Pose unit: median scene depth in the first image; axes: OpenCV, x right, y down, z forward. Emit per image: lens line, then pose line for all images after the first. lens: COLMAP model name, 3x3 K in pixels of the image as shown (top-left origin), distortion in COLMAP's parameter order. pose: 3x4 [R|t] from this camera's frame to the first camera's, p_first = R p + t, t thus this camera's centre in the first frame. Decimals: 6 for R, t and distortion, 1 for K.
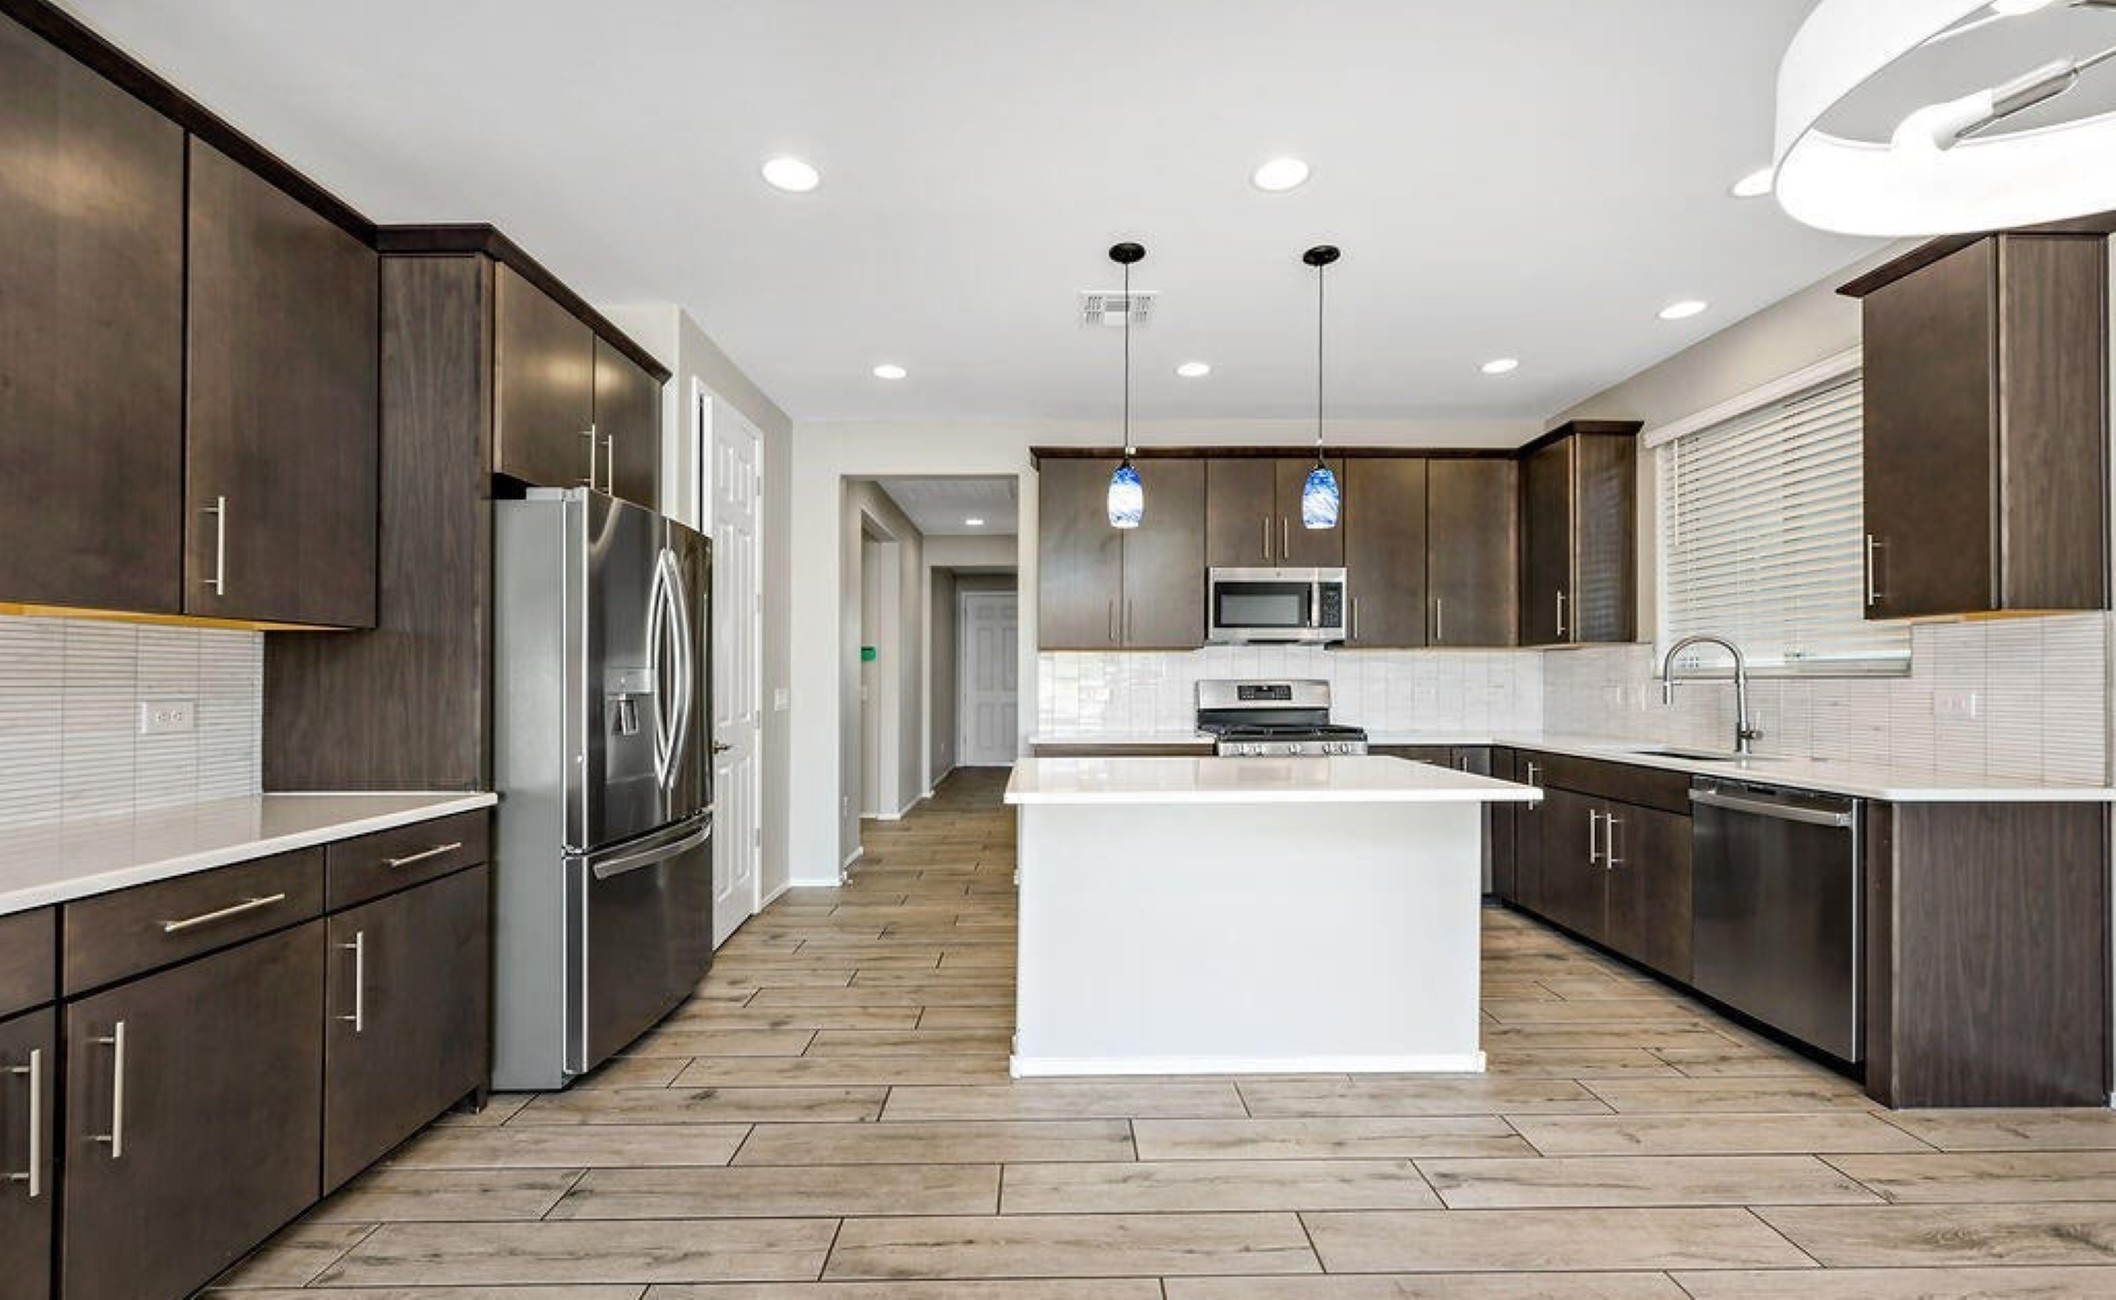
lens RADIAL K [[843.1, 0, 1023.1], [0, 843.1, 680.6], [0, 0, 1]] dist [0.000340, -0.000027]
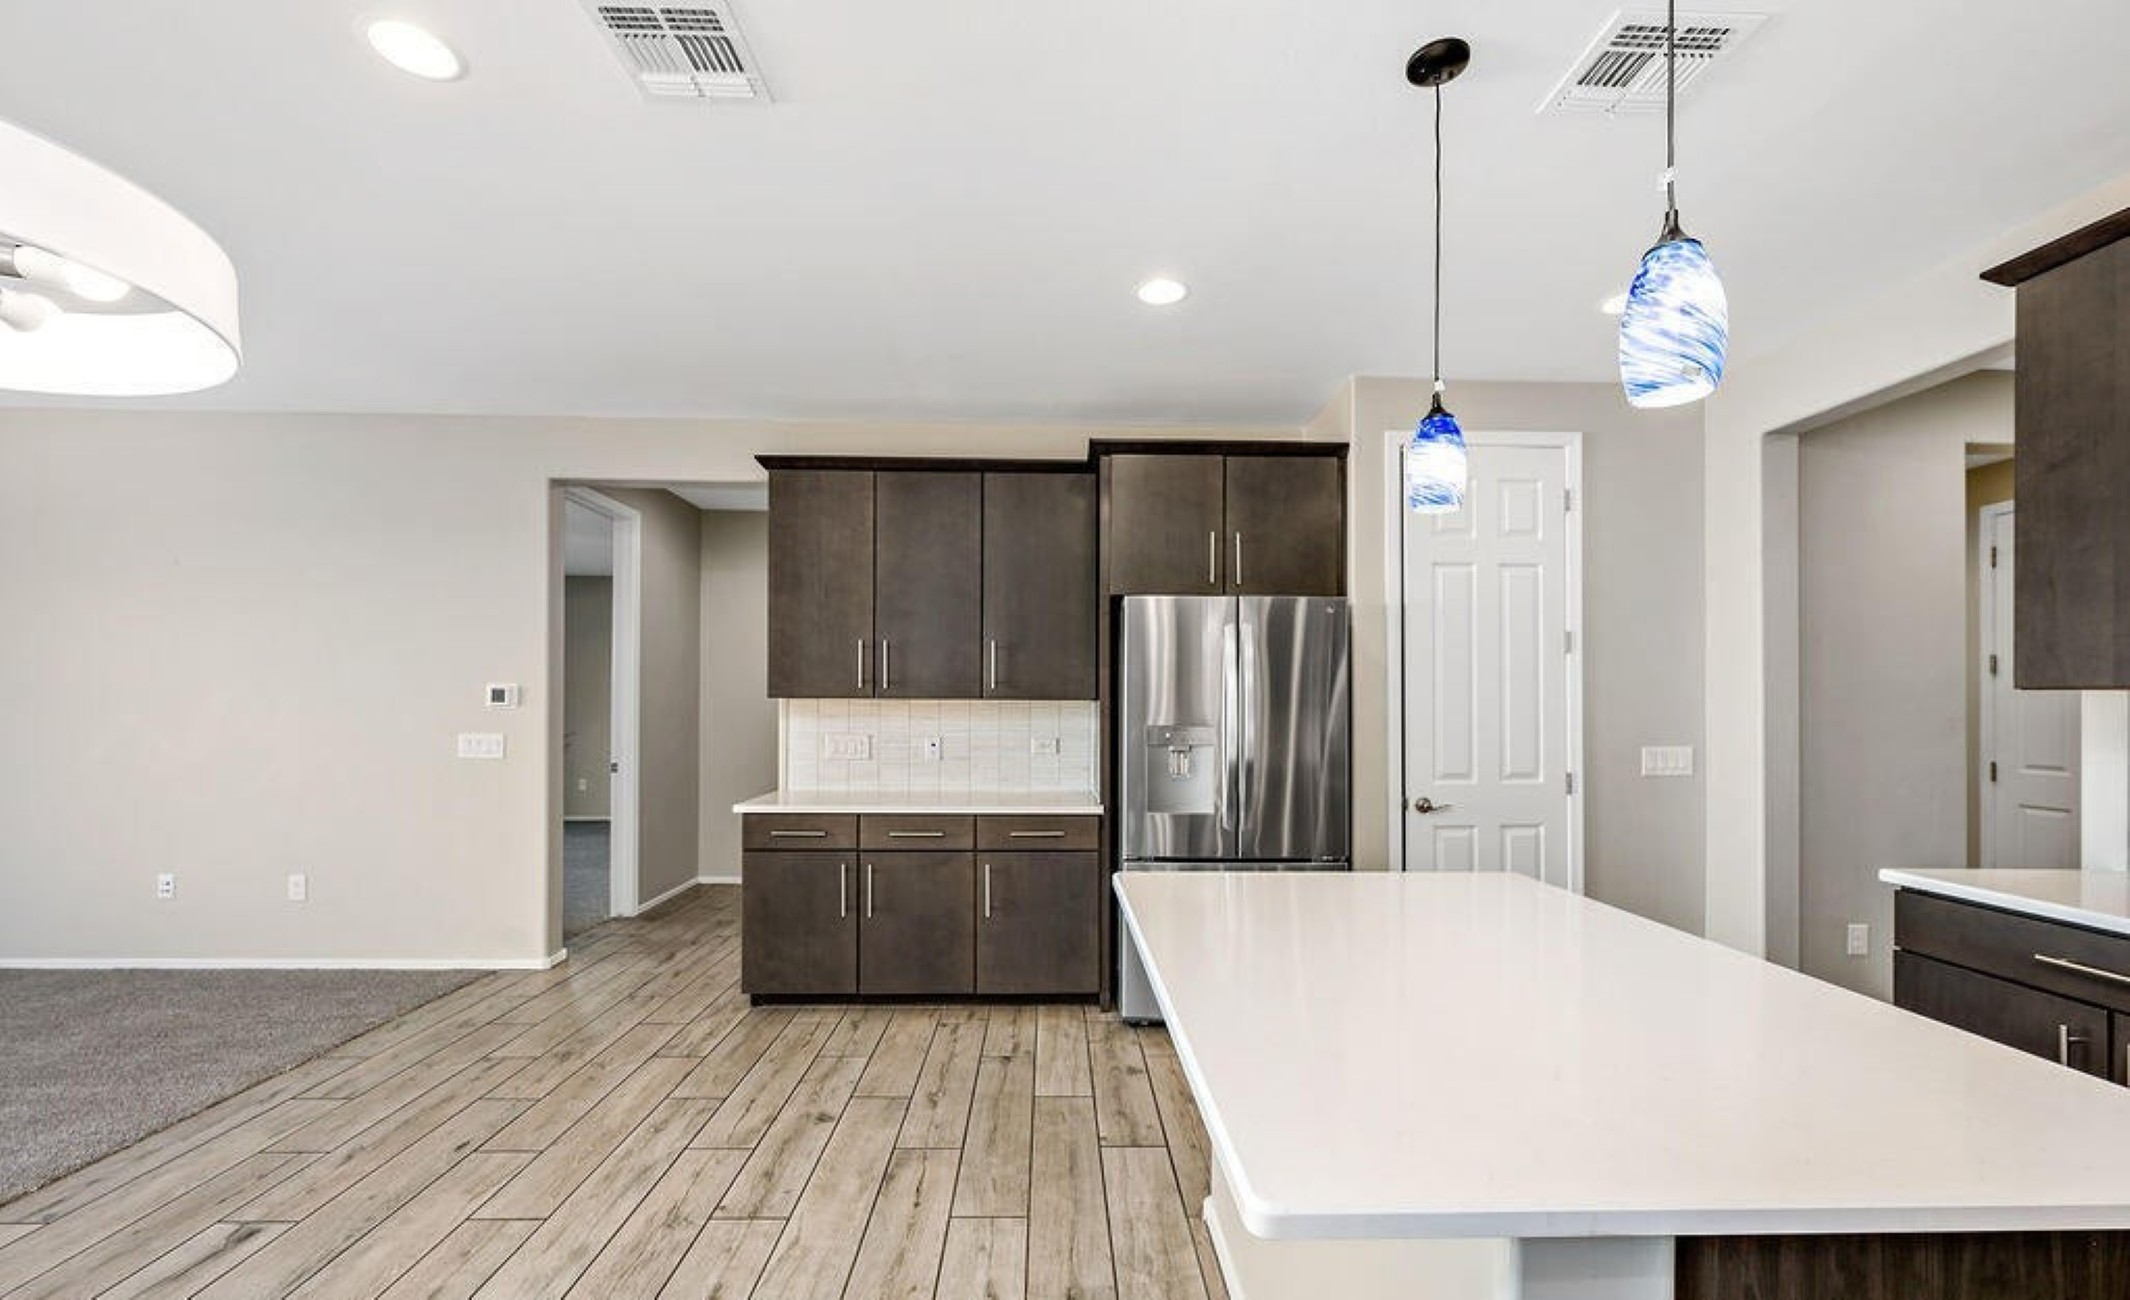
lens RADIAL K [[838.4, 0, 1074.0], [0, 838.4, 701.2], [0, 0, 1]] dist [-0.002680, 0.000047]
pose [[0.054850, -0.001505, -0.998493, 0.562461], [-0.005978, 0.999980, -0.001835, -0.034064], [0.998477, 0.006070, 0.054840, 0.553171]]
